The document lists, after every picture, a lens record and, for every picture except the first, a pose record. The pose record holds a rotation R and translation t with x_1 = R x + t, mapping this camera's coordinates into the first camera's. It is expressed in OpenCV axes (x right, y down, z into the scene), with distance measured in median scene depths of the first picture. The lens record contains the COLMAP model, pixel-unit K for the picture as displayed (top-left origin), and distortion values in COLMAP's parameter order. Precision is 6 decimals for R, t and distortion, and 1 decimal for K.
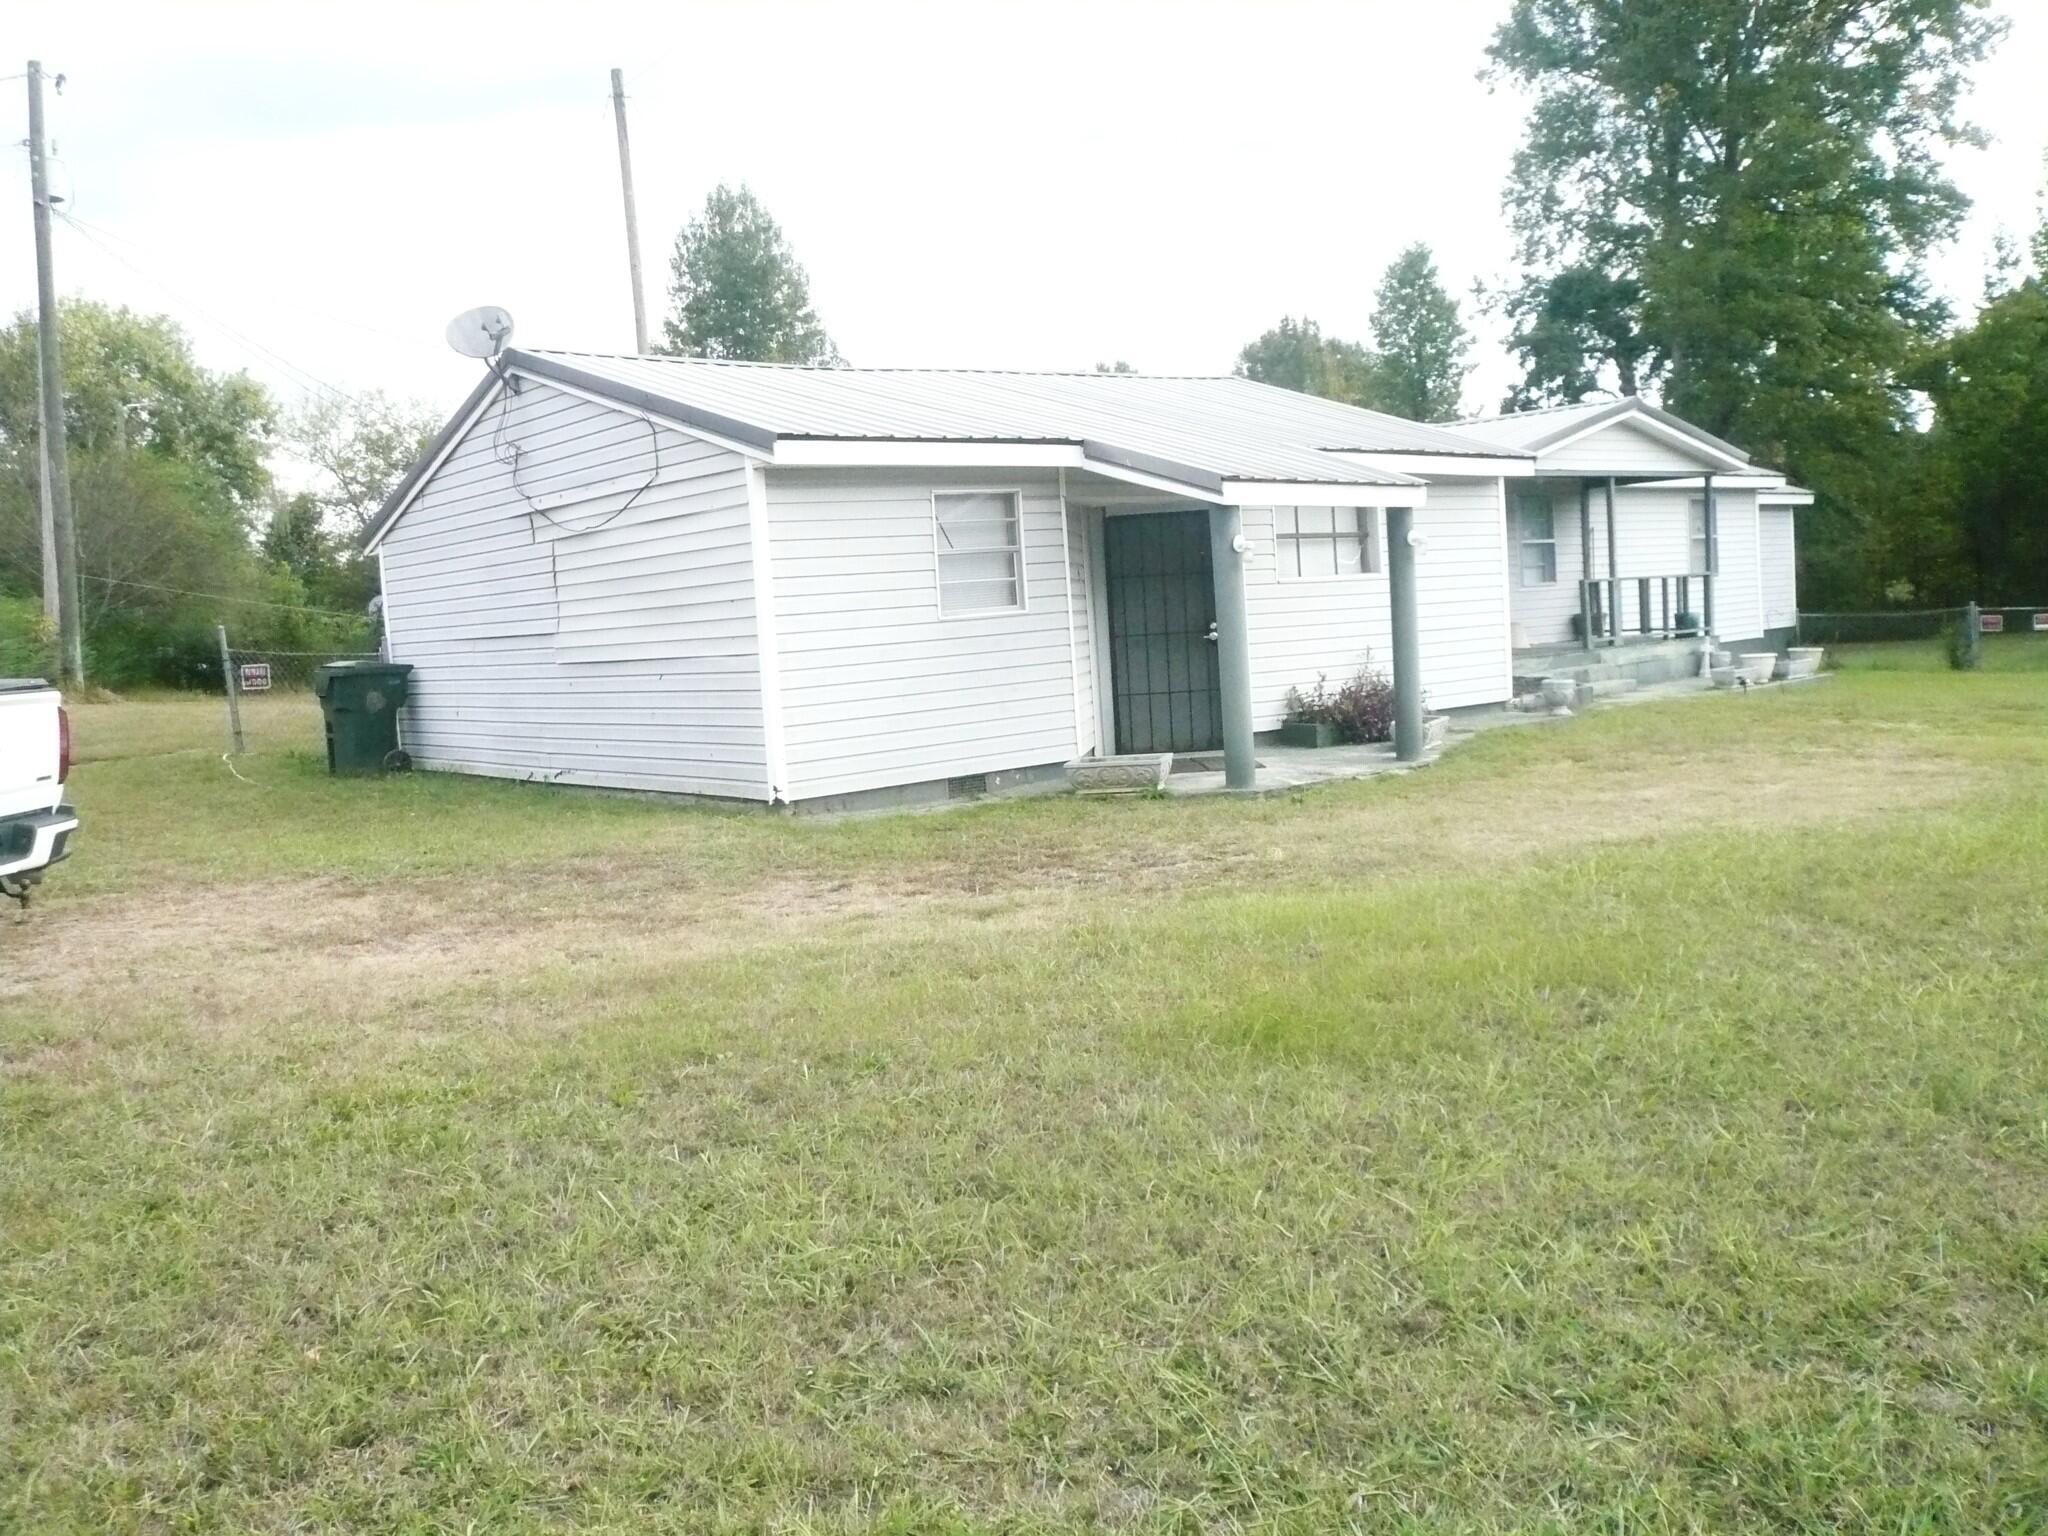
lens RADIAL K [[1675.1, 0, 1024.0], [0, 1675.1, 768.0], [0, 0, 1]] dist [0.002249, 0.002838]
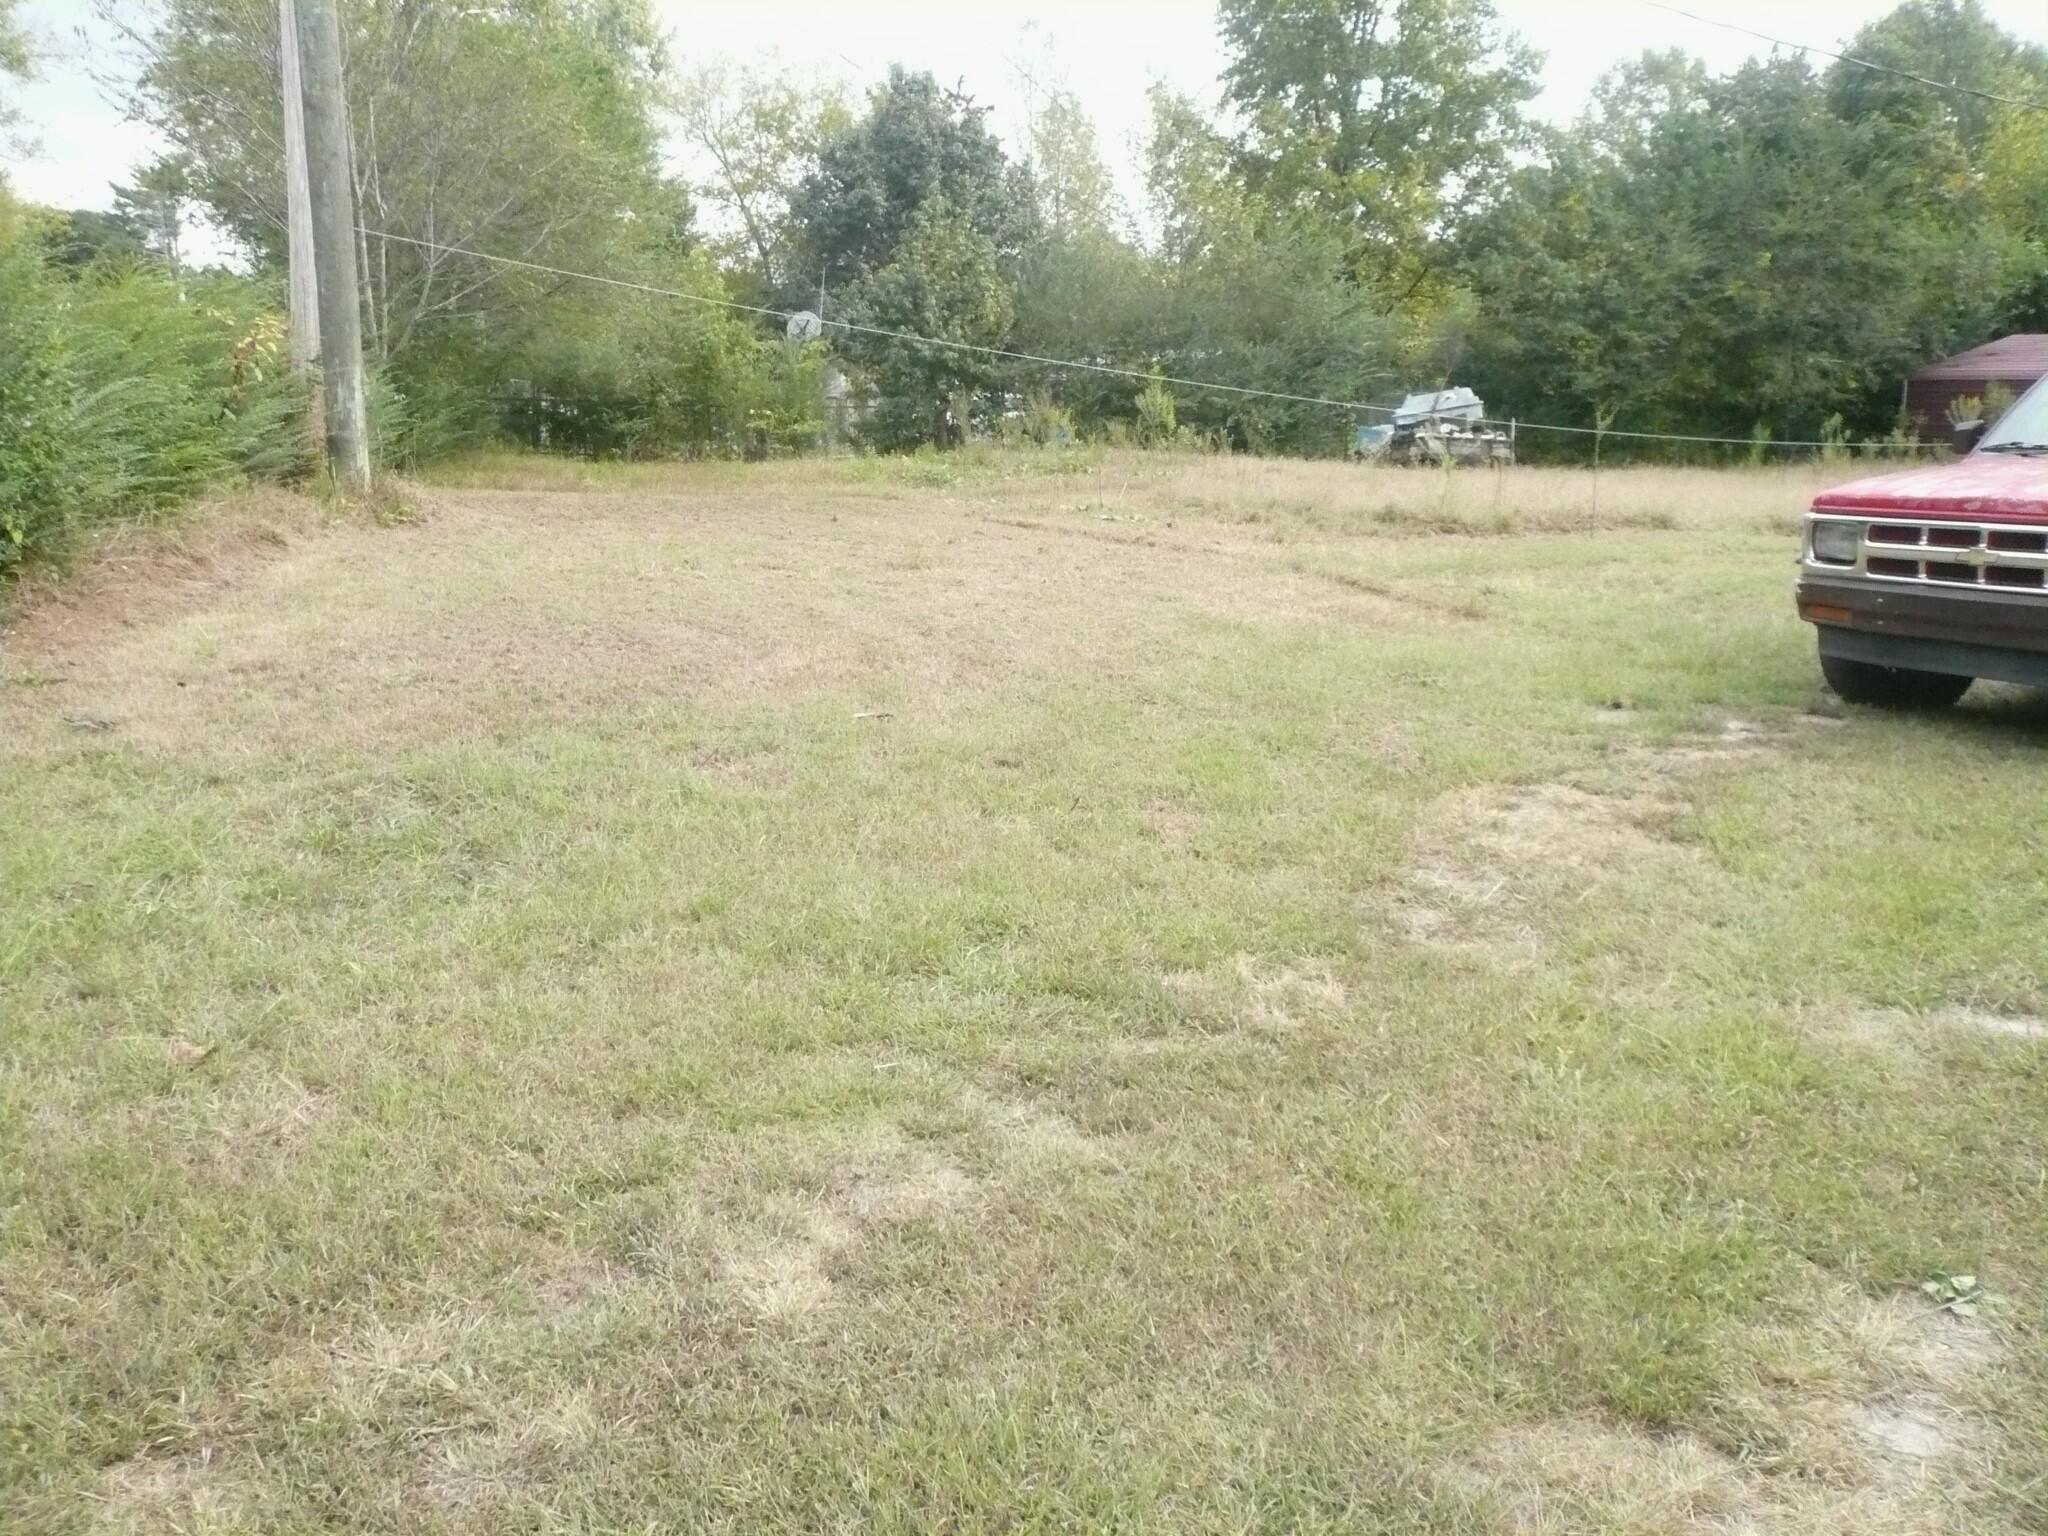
lens RADIAL K [[1675.1, 0, 1024.0], [0, 1675.1, 768.0], [0, 0, 1]] dist [0.002249, 0.002838]
pose [[0.982630, 0.089813, -0.162392, -0.119079], [-0.065440, 0.986570, 0.149660, -0.020089], [0.173652, -0.136434, 0.975311, 0.226164]]
